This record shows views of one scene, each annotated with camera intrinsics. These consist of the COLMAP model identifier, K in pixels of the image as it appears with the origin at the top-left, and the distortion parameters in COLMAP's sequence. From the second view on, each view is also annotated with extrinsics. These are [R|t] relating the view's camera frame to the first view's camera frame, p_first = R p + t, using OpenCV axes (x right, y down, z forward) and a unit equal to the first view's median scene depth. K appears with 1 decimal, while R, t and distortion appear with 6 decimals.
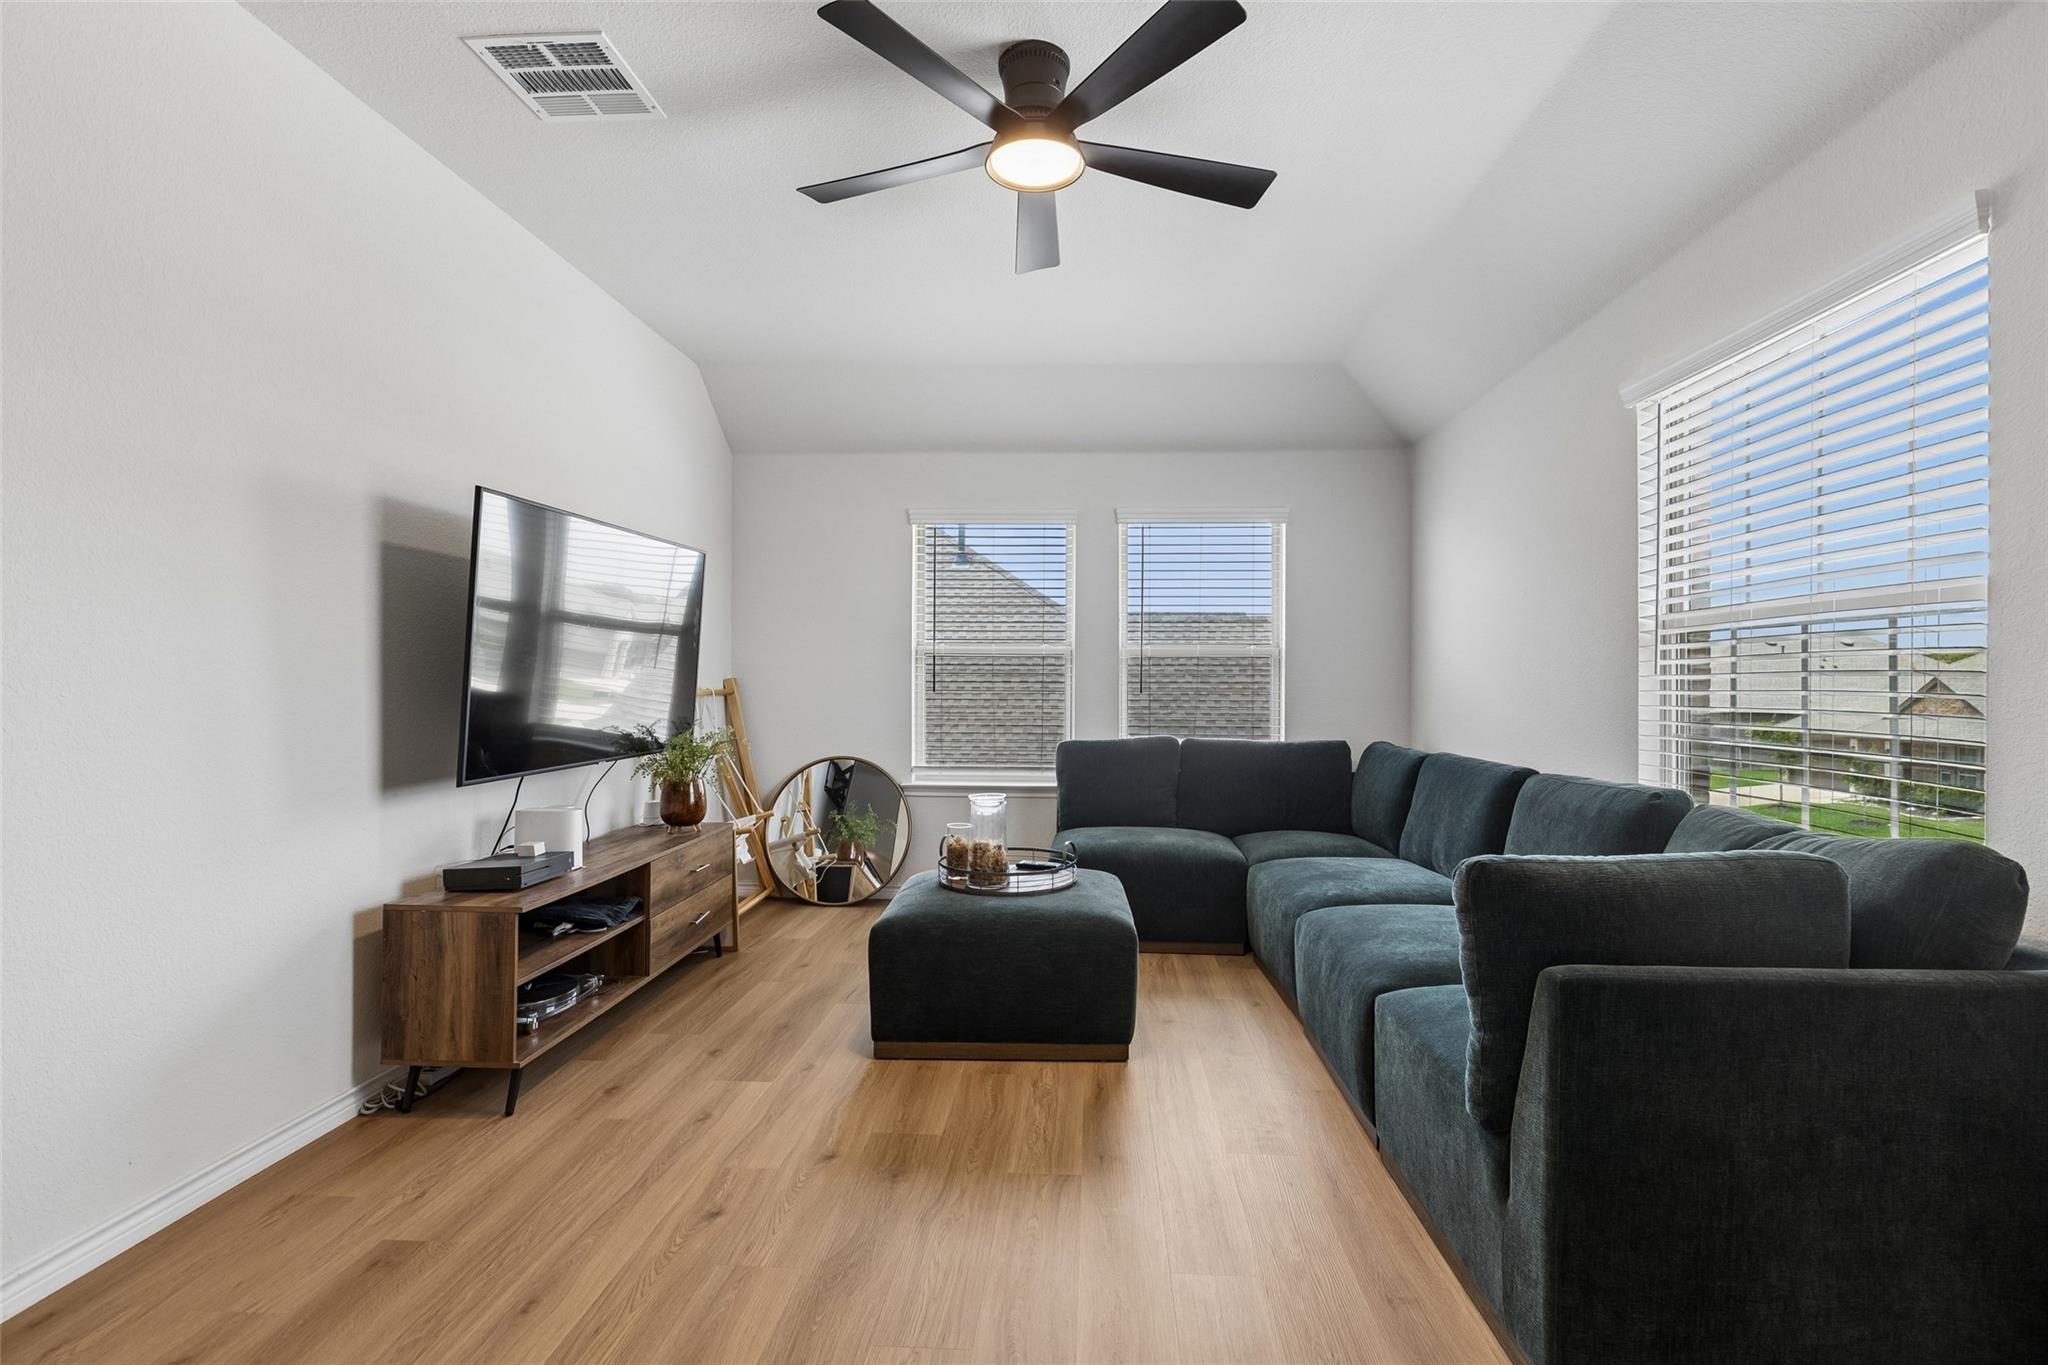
lens RADIAL K [[974.7, 0, 1024.0], [0, 974.7, 682.5], [0, 0, 1]] dist [-0.012657, -0.000837]
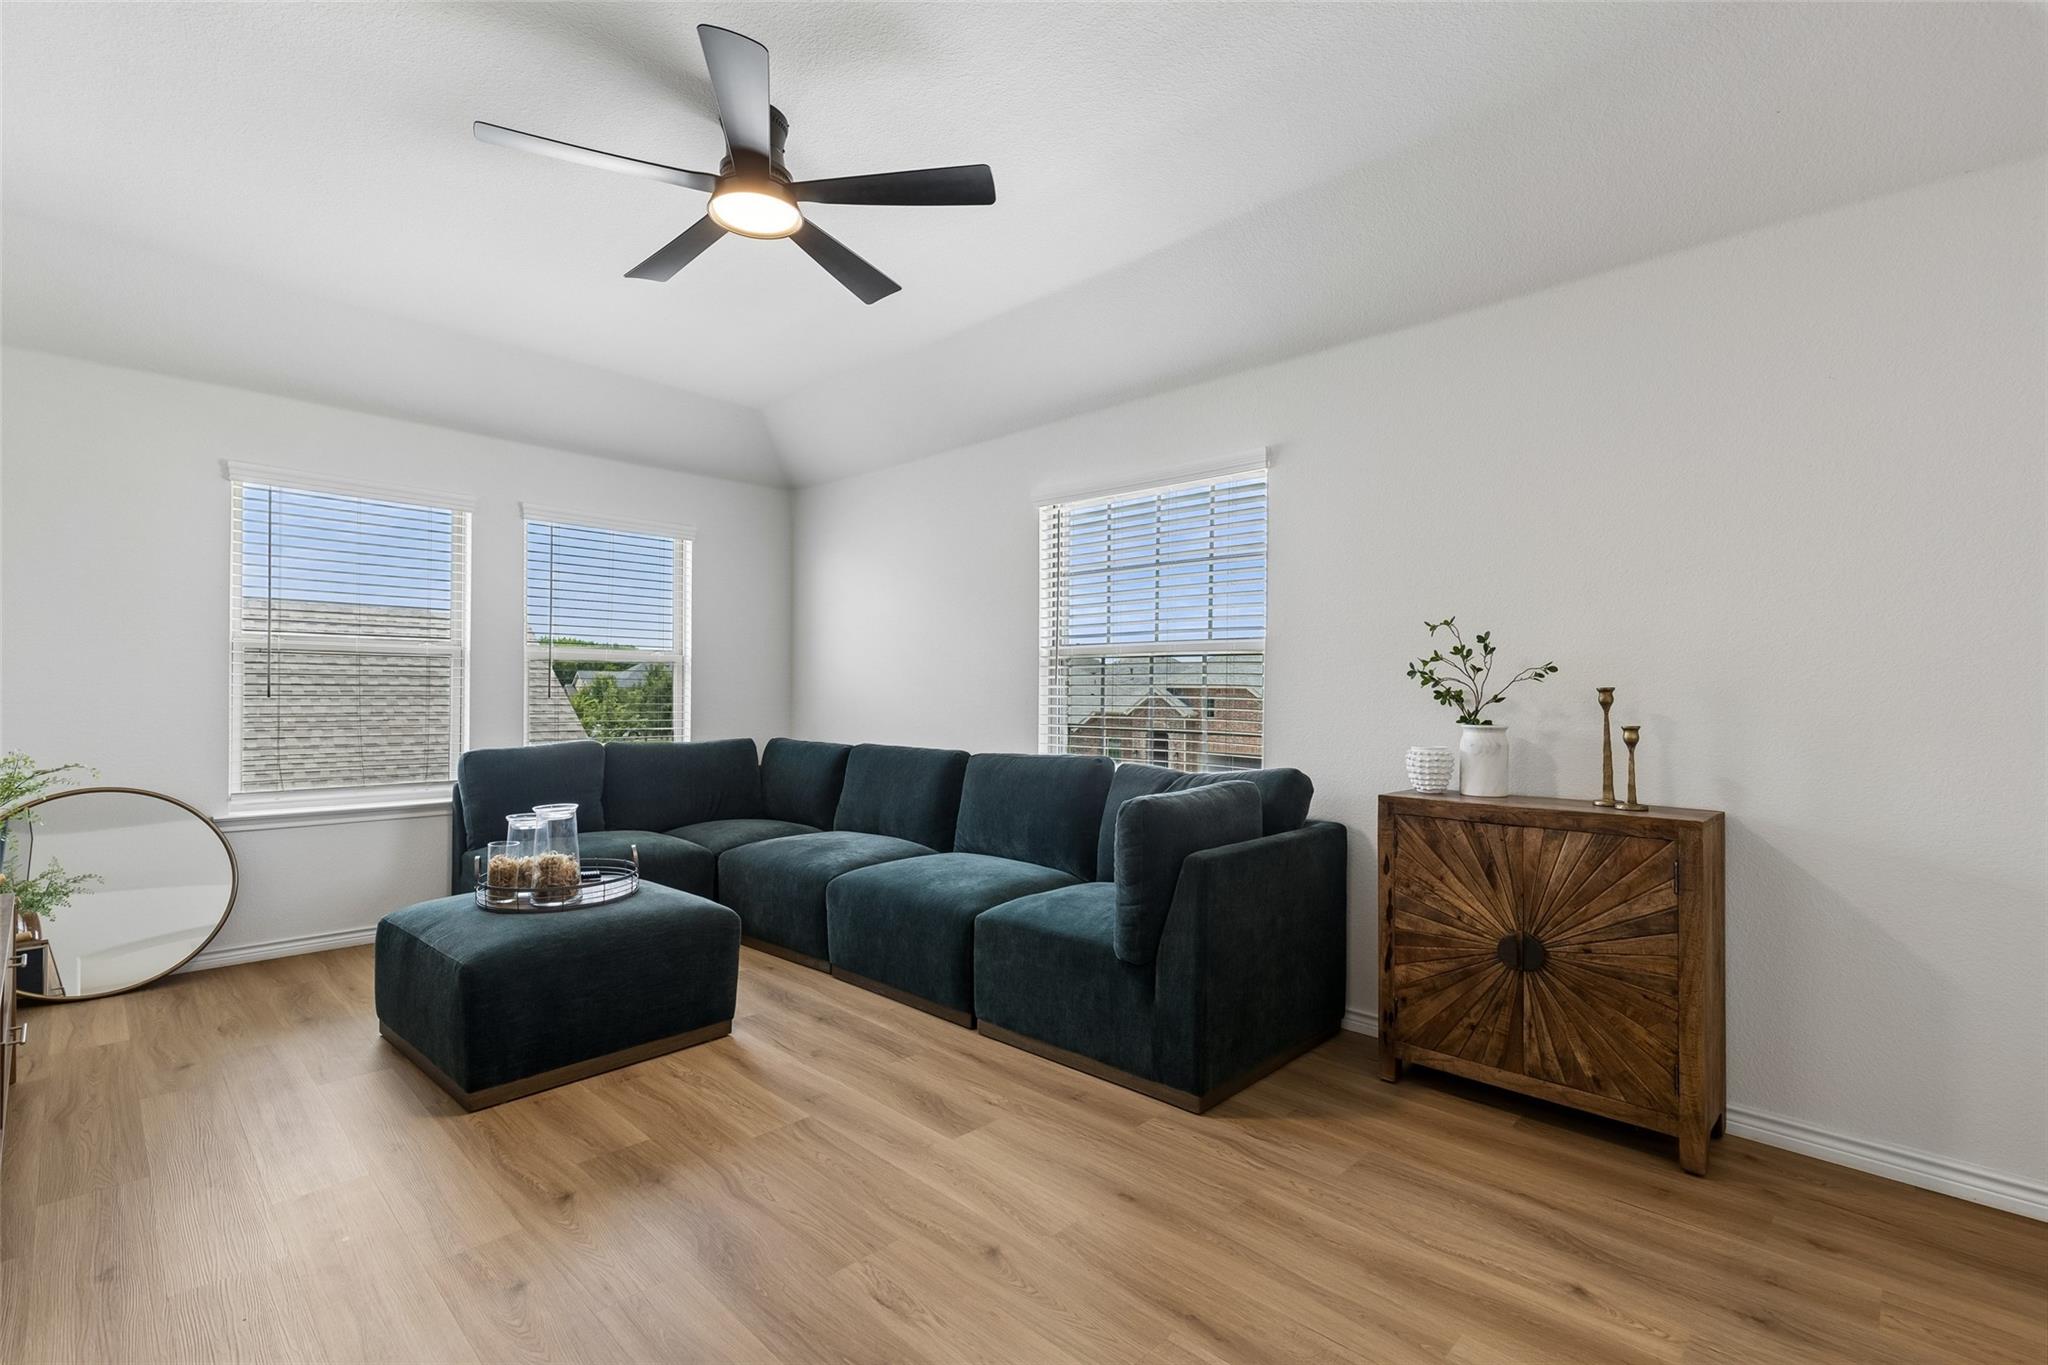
lens RADIAL K [[926.5, 0, 1039.0], [0, 926.5, 685.2], [0, 0, 1]] dist [0.001310, 0.000096]
pose [[0.646840, 0.007546, 0.762589, -0.426680], [-0.006933, 0.999968, -0.004014, -0.001089], [-0.762595, -0.002690, 0.646871, 0.058915]]
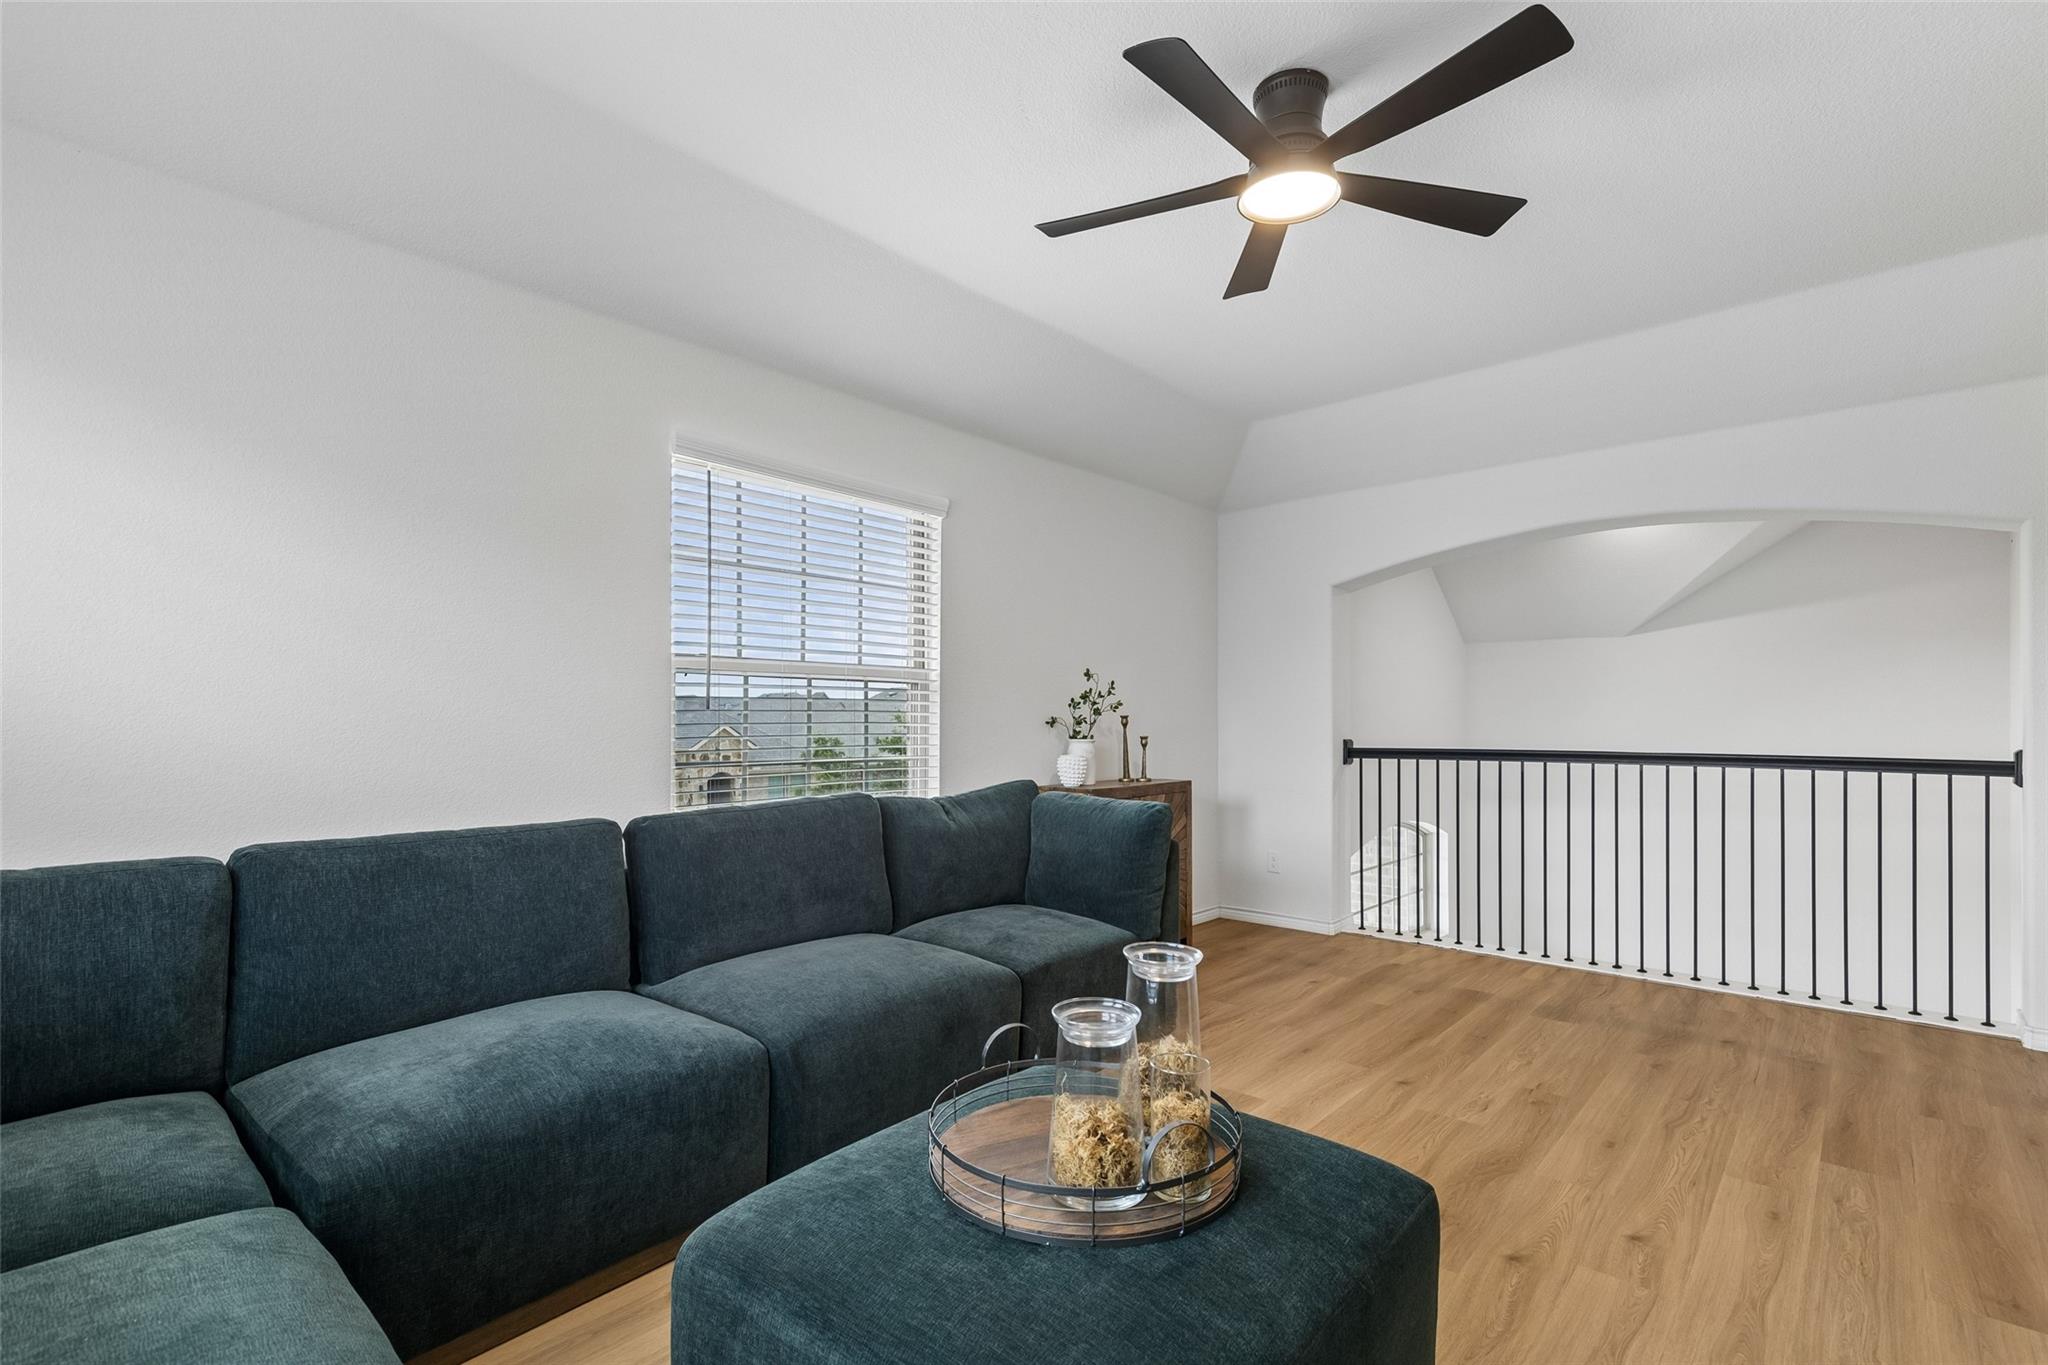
lens RADIAL K [[953.1, 0, 1017.7], [0, 953.1, 709.4], [0, 0, 1]] dist [0.001286, 0.008466]
pose [[-0.786995, -0.003830, 0.616947, -0.276663], [-0.008899, 0.999947, -0.005144, -0.005365], [-0.616895, -0.009538, -0.786988, 1.436139]]
